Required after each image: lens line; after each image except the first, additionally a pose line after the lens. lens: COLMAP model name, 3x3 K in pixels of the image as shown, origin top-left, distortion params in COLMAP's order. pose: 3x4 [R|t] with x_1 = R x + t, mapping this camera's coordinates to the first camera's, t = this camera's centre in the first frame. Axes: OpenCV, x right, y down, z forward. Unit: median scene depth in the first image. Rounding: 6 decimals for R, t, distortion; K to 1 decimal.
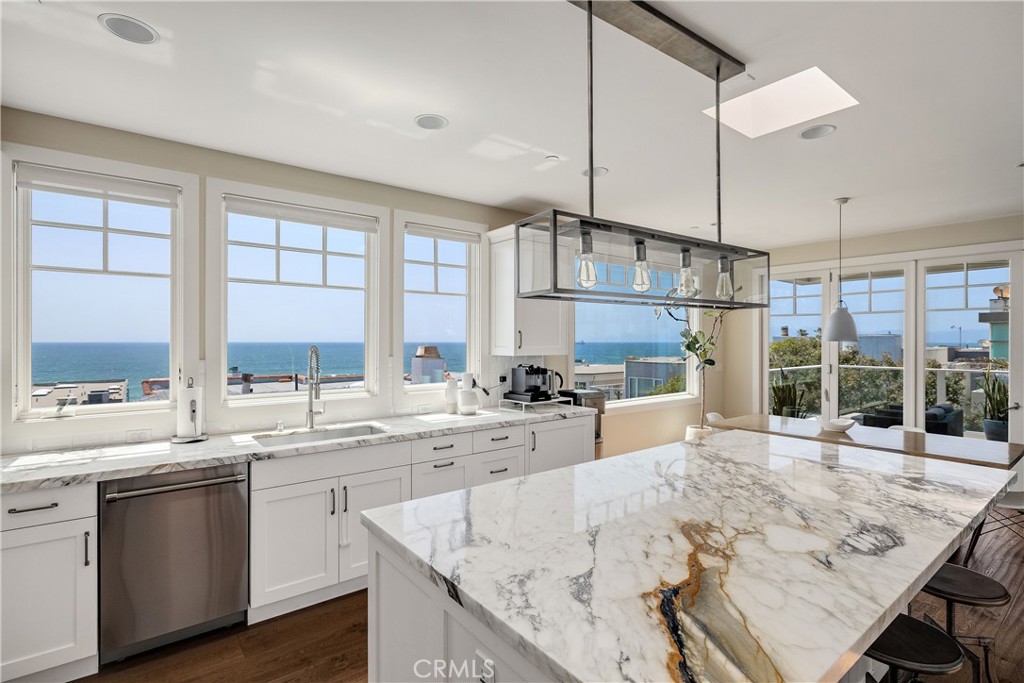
lens RADIAL K [[502.3, 0, 507.5], [0, 502.3, 337.2], [0, 0, 1]] dist [-0.001168, -0.000367]
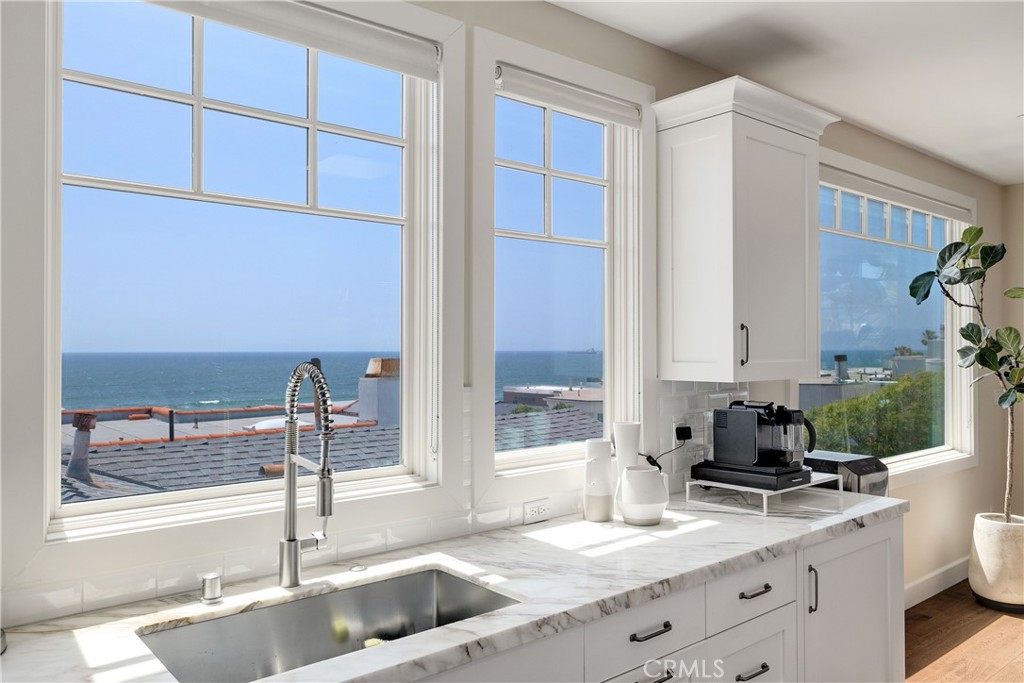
lens RADIAL K [[755.3, 0, 504.9], [0, 755.3, 338.2], [0, 0, 1]] dist [0.001292, 0.000901]
pose [[0.998890, -0.003656, 0.046952, -0.230471], [0.003974, 0.999970, -0.006692, 0.003091], [-0.046926, 0.006871, 0.998875, 0.386157]]
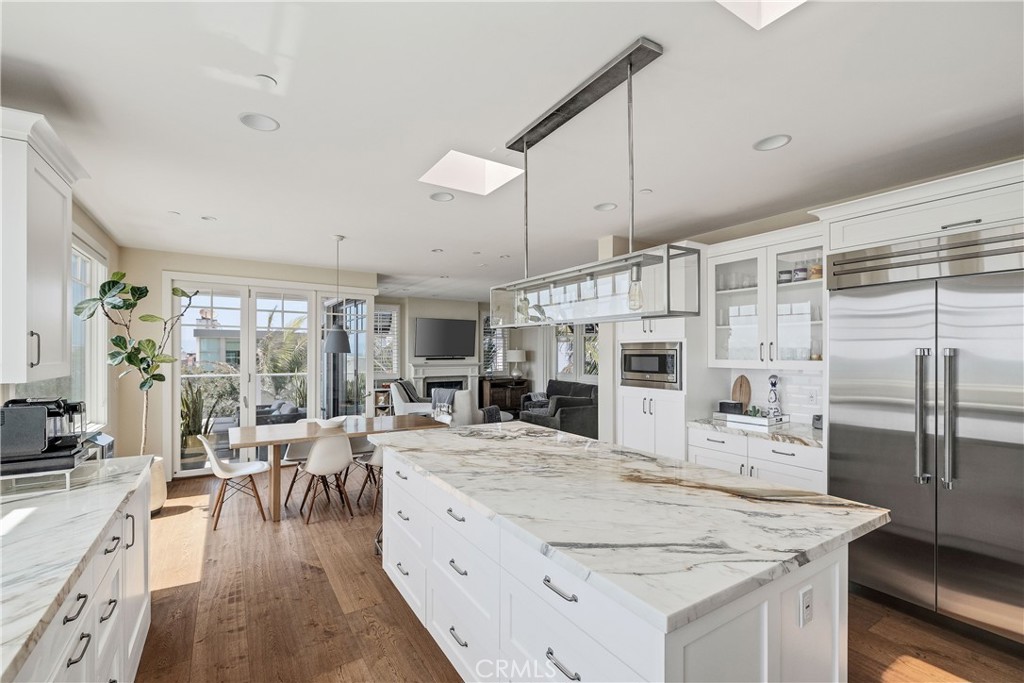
lens RADIAL K [[445.1, 0, 506.7], [0, 445.1, 352.9], [0, 0, 1]] dist [-0.002419, -0.000048]
pose [[0.077623, -0.001545, 0.996982, -0.410661], [-0.010569, 0.999941, 0.002372, 0.002552], [-0.996927, -0.010721, 0.077602, 0.541033]]
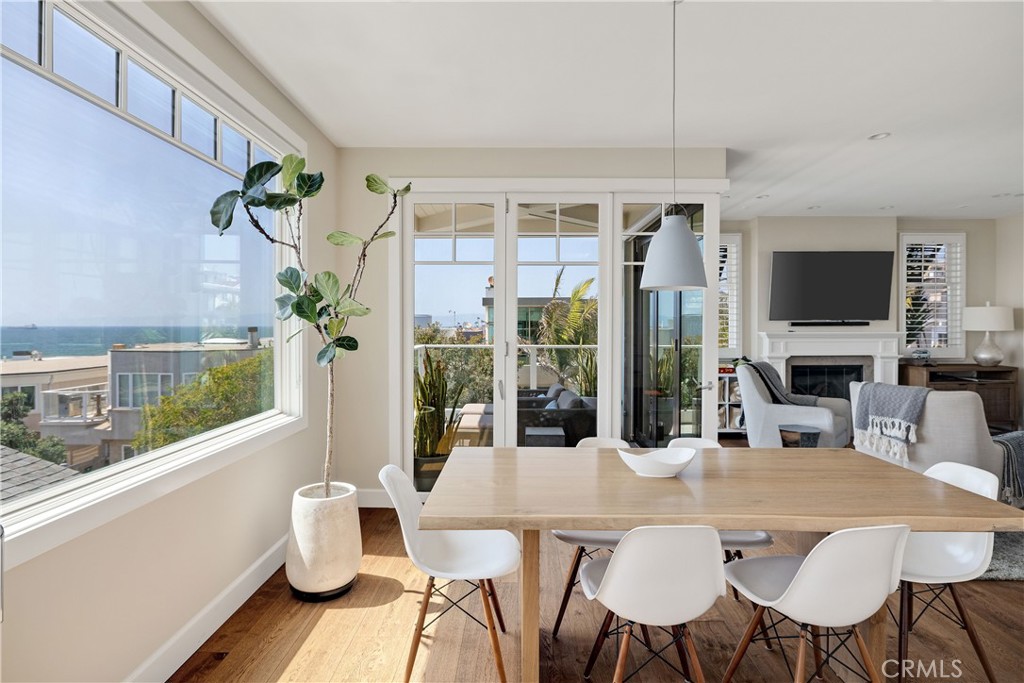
lens RADIAL K [[502.3, 0, 507.5], [0, 502.3, 337.2], [0, 0, 1]] dist [-0.001168, -0.000367]
pose [[0.619977, -0.018923, 0.784392, 0.200768], [-0.004831, 0.999598, 0.027933, 0.045856], [-0.784605, -0.021107, 0.619636, 0.884266]]
